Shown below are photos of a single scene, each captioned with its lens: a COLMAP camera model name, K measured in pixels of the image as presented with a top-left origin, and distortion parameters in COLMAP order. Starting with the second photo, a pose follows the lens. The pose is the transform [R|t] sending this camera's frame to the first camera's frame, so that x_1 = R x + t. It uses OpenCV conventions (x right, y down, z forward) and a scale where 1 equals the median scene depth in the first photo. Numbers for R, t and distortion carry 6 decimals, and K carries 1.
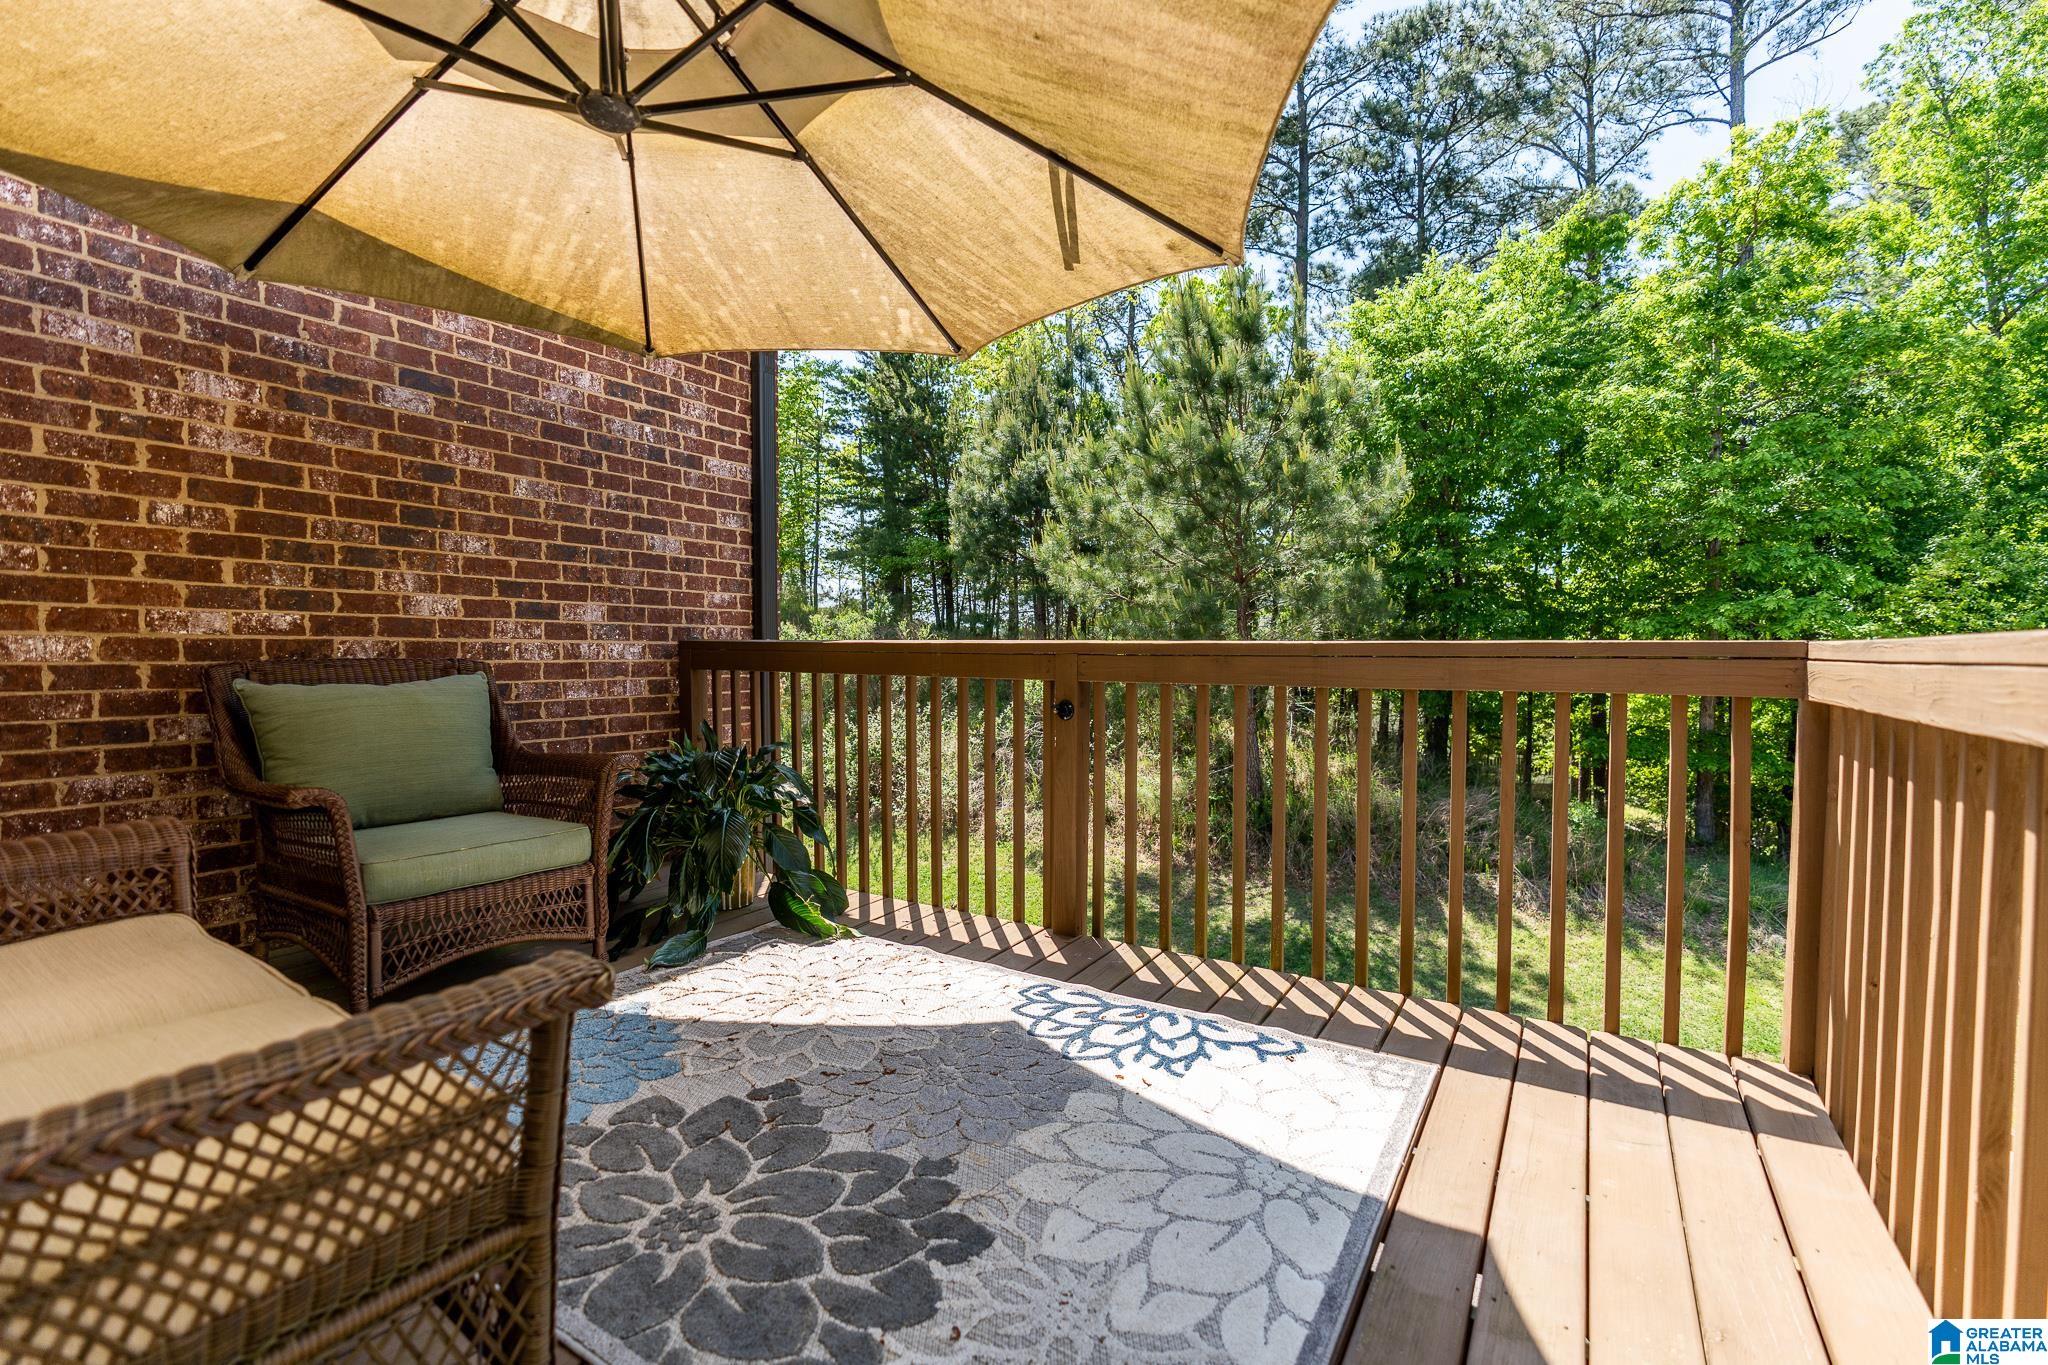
lens RADIAL K [[927.5, 0, 1024.0], [0, 927.5, 682.5], [0, 0, 1]] dist [-0.002116, 0.001556]
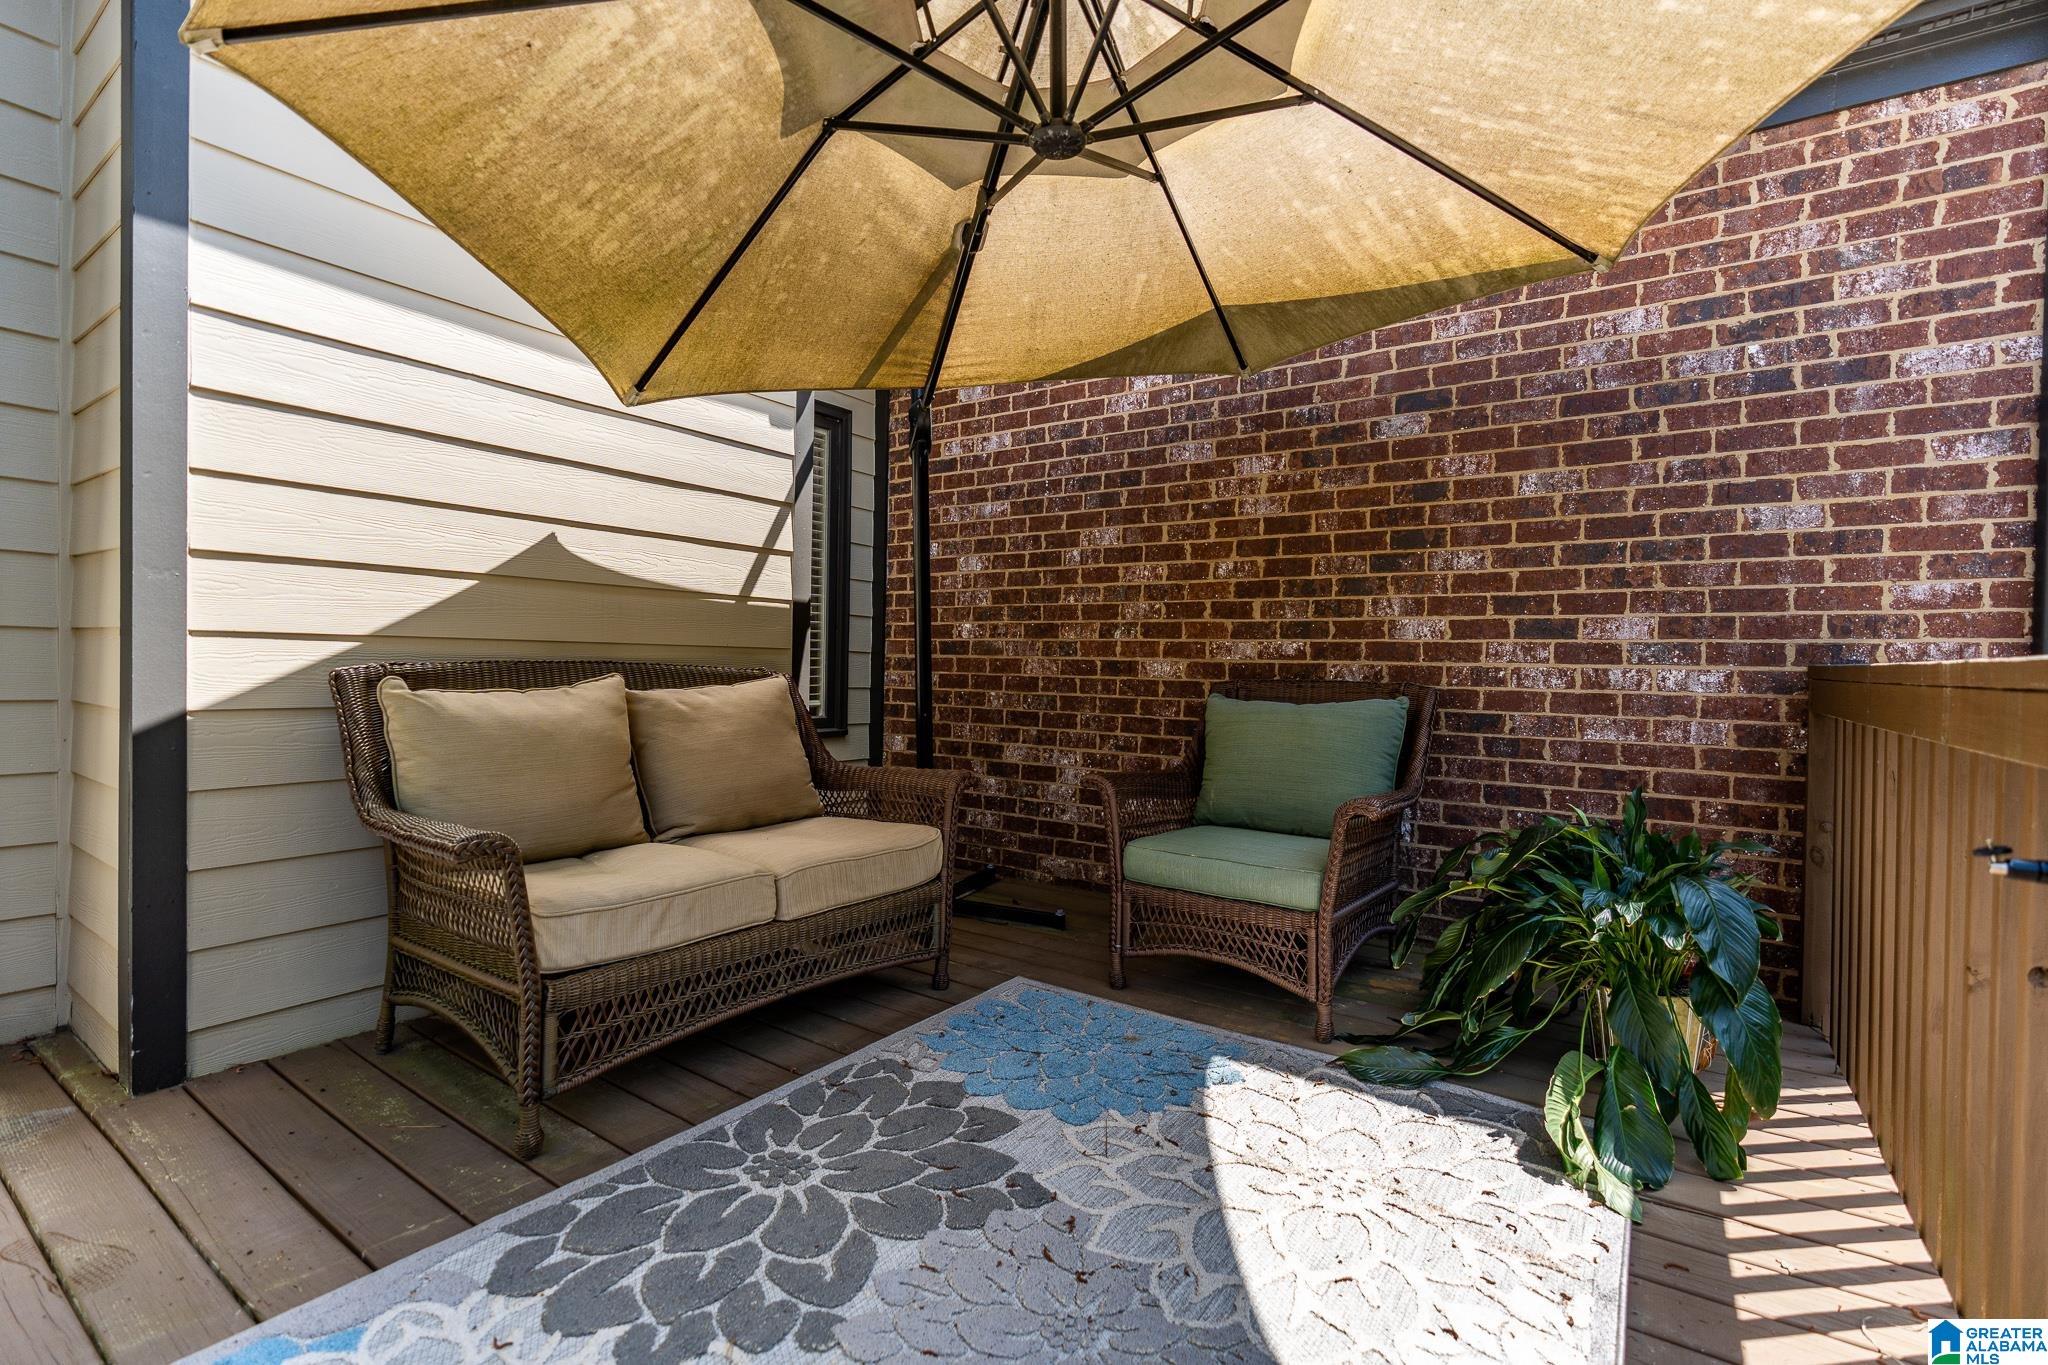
lens RADIAL K [[927.5, 0, 1024.0], [0, 927.5, 682.5], [0, 0, 1]] dist [-0.002116, 0.001556]
pose [[-0.055820, 0.010052, -0.998390, 0.364744], [-0.053923, 0.998460, 0.013068, -0.017382], [0.996984, 0.054566, -0.055192, 0.658936]]
